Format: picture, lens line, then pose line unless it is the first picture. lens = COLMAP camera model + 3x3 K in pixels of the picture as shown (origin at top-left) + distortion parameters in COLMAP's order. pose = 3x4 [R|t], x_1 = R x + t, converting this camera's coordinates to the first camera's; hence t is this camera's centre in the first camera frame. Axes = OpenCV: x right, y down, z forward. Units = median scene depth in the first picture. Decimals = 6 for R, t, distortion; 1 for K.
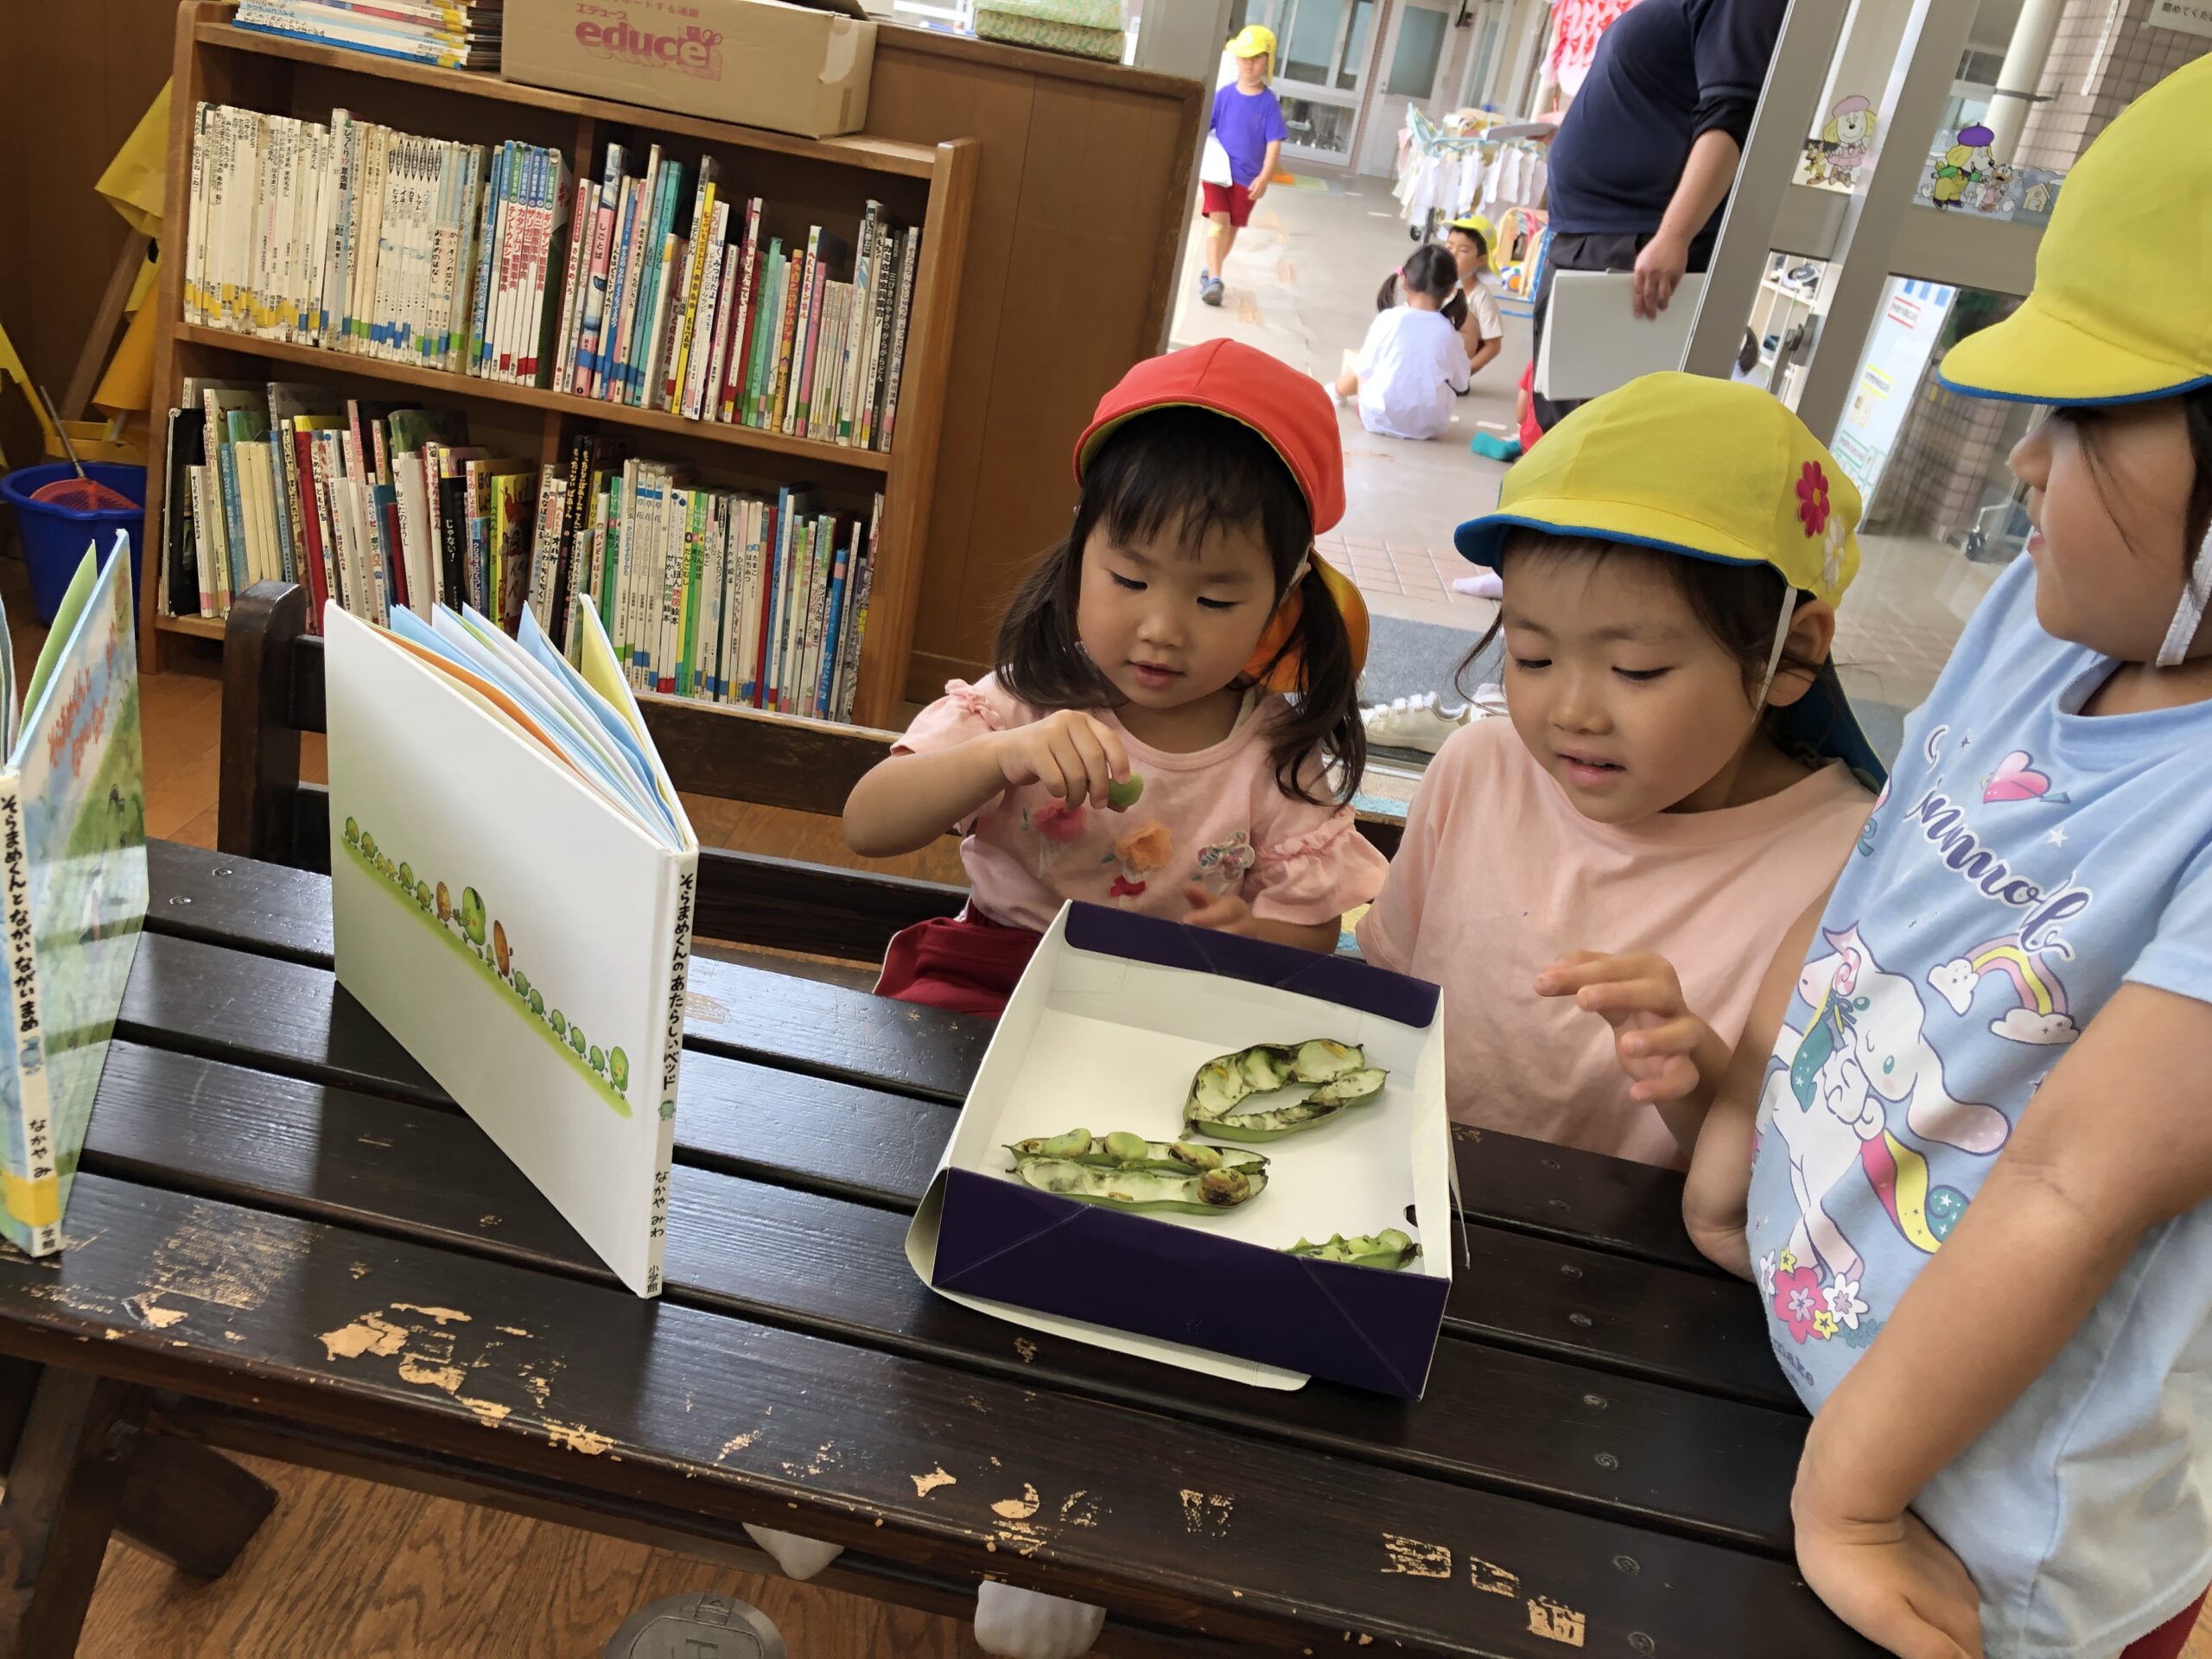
lens RADIAL K [[1636.9, 0, 1005.7], [0, 1636.9, 780.2], [0, 0, 1]] dist [-0.026791, 0.028536]
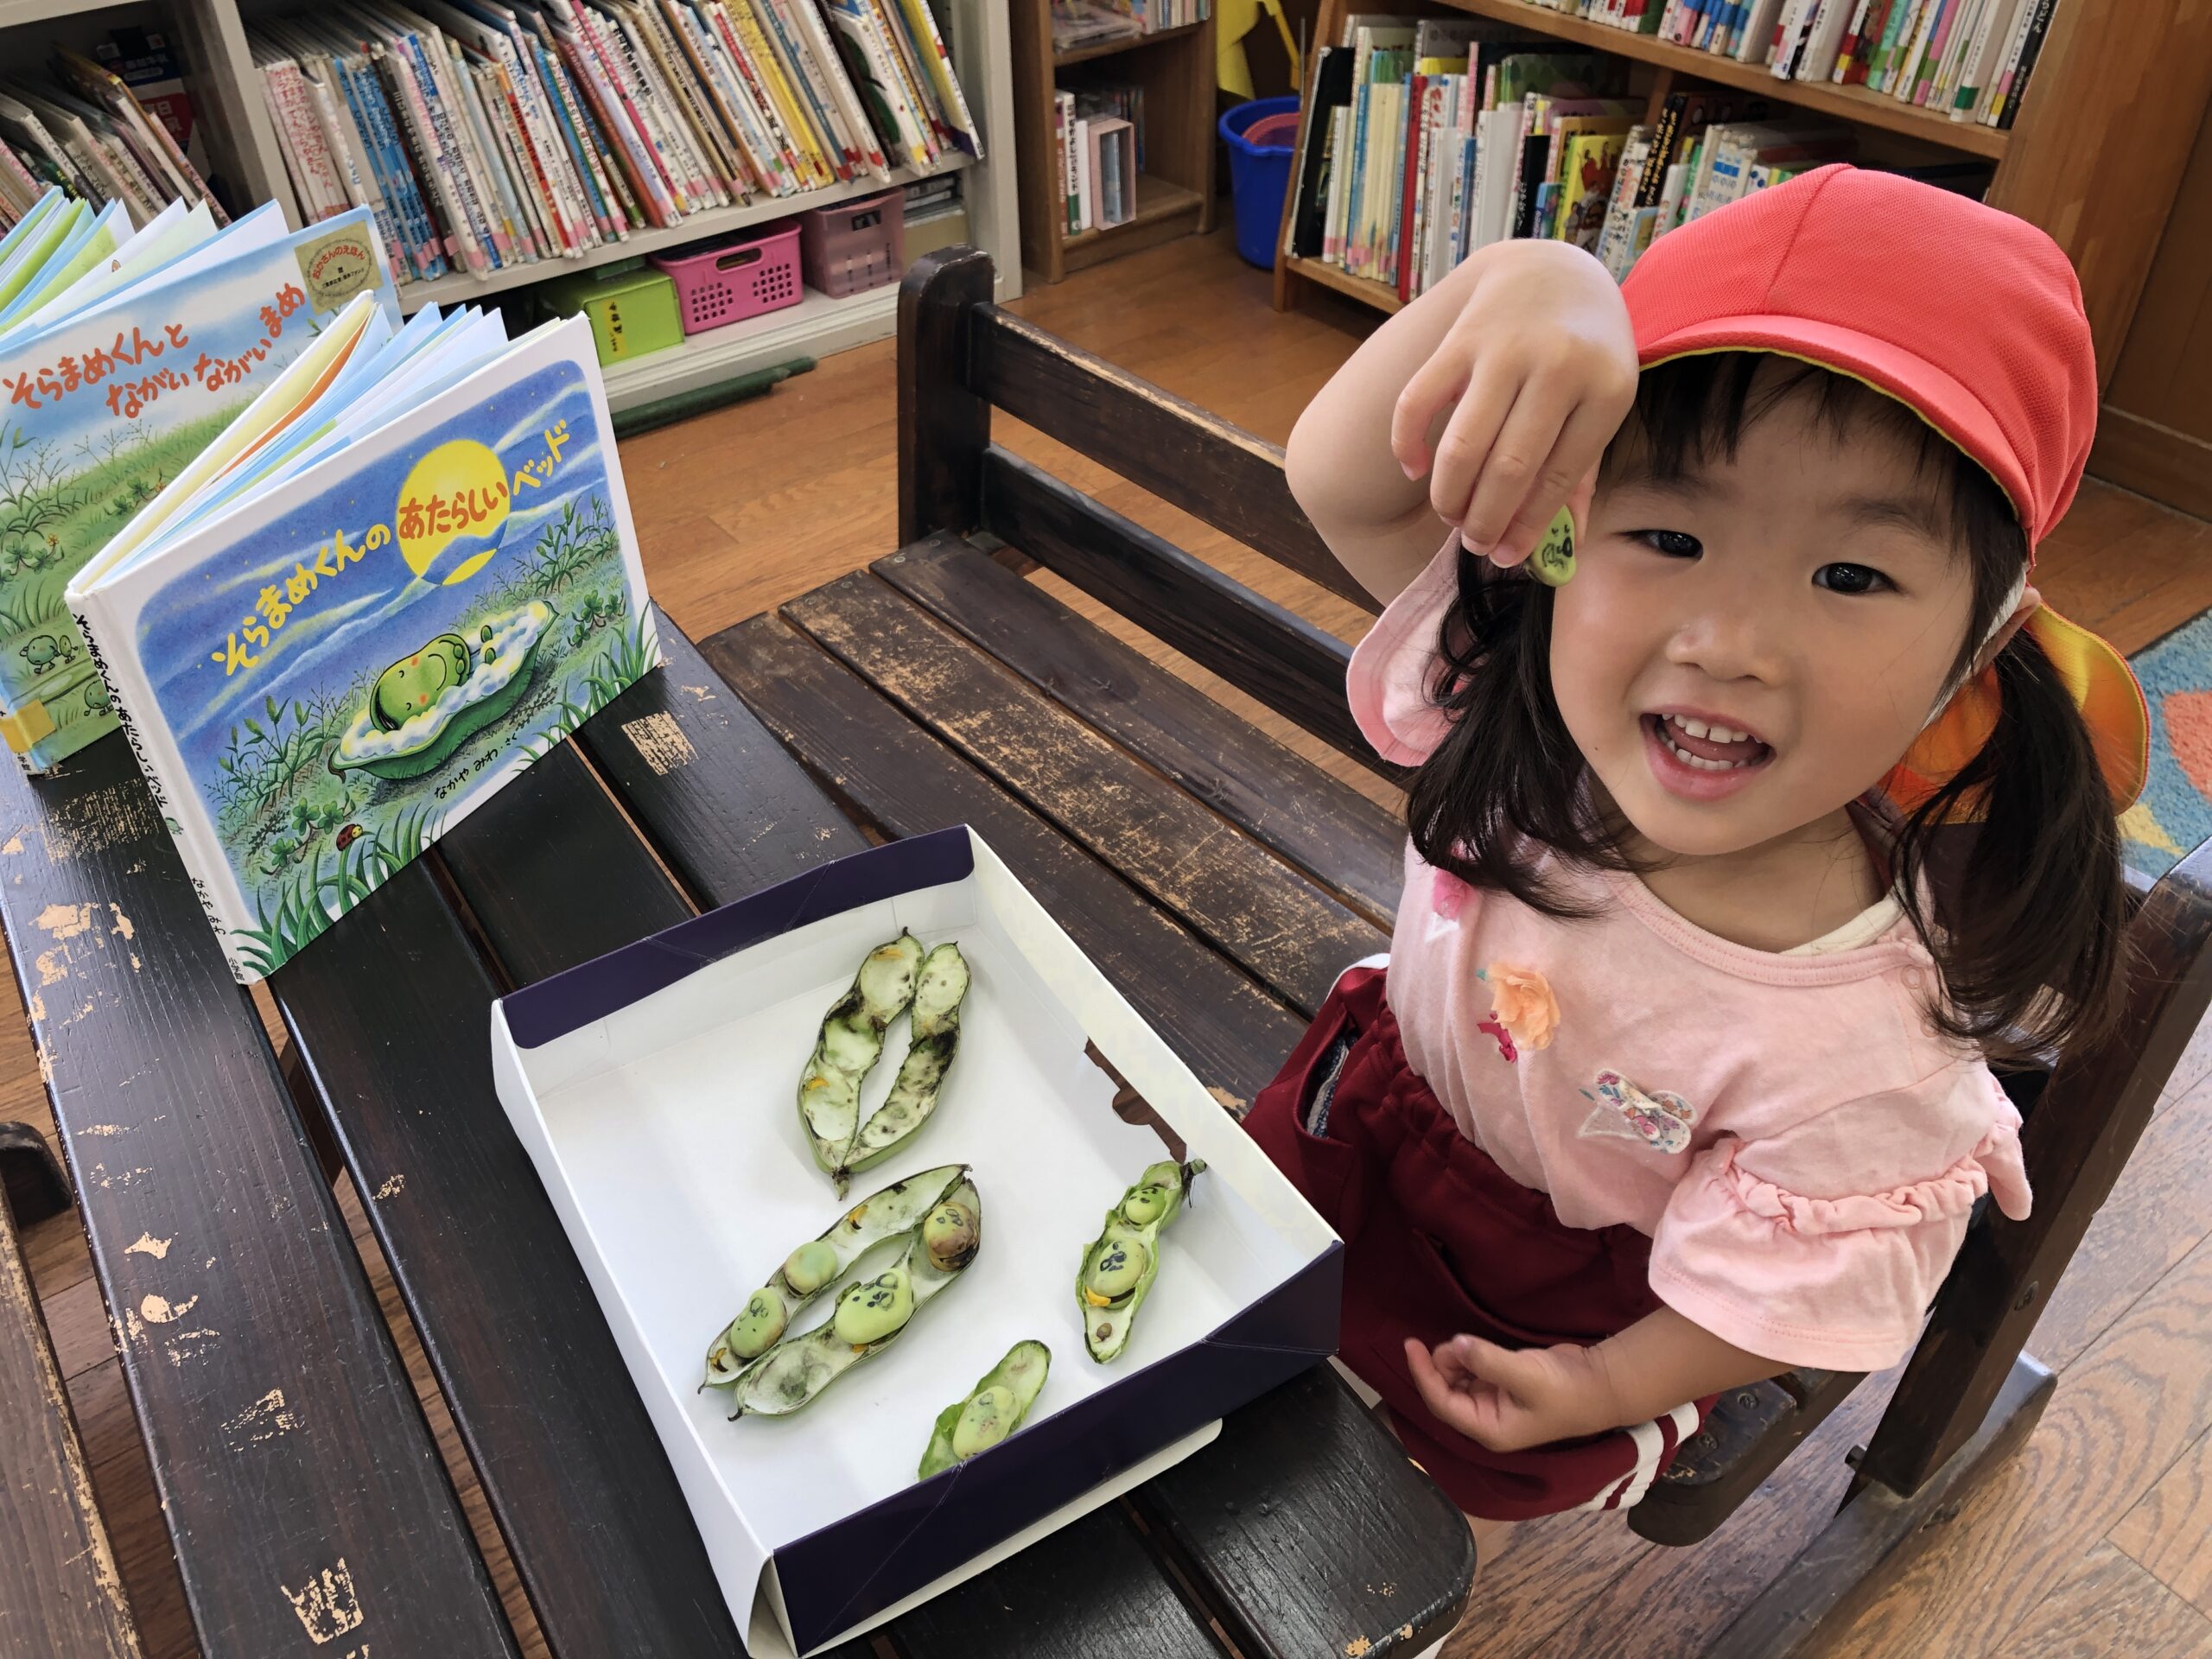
lens RADIAL K [[1636.9, 0, 1005.7], [0, 1636.9, 780.2], [0, 0, 1]] dist [-0.026791, 0.028536]
pose [[0.711182, 0.304236, -0.633767, 0.140997], [-0.170506, 0.949237, 0.264341, -0.032623], [0.682018, -0.079934, 0.726954, 0.102833]]
